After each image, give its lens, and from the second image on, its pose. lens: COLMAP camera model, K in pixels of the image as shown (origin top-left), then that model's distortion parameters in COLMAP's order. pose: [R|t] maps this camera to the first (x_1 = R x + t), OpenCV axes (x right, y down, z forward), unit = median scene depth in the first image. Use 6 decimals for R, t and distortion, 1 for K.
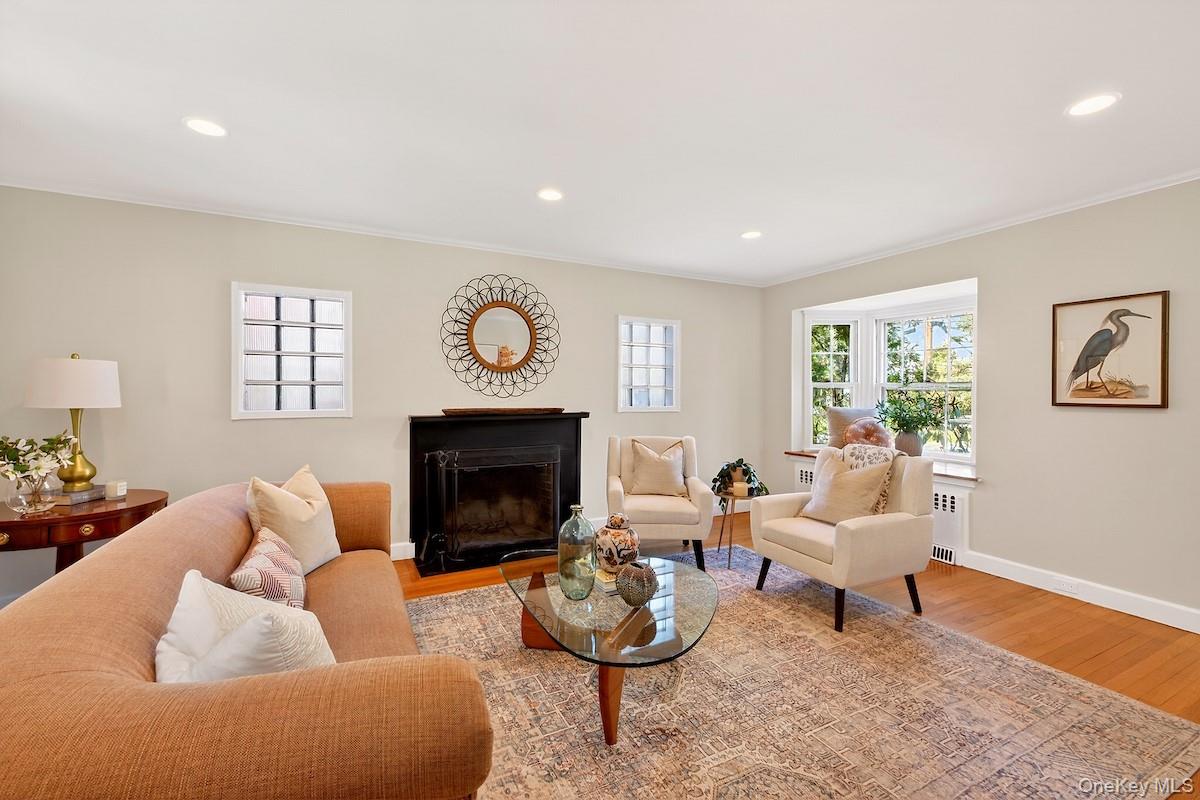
lens RADIAL K [[497.9, 0, 601.1], [0, 497.9, 401.5], [0, 0, 1]] dist [-0.001413, -0.000261]
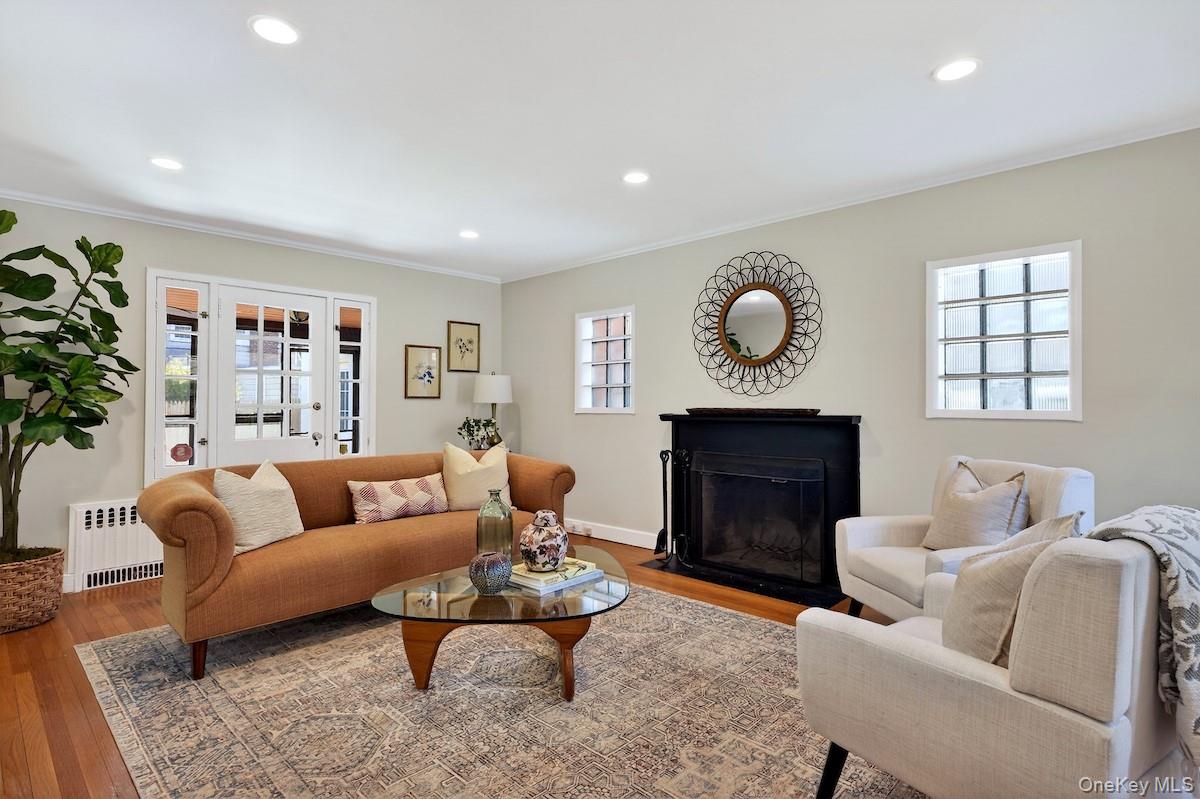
lens RADIAL K [[614.7, 0, 600.4], [0, 614.7, 396.3], [0, 0, 1]] dist [0.021919, 0.000629]
pose [[0.335158, -0.003270, -0.942156, 0.741029], [0.001891, 0.999994, -0.002798, -0.004623], [0.942160, -0.000844, 0.335162, 0.411843]]
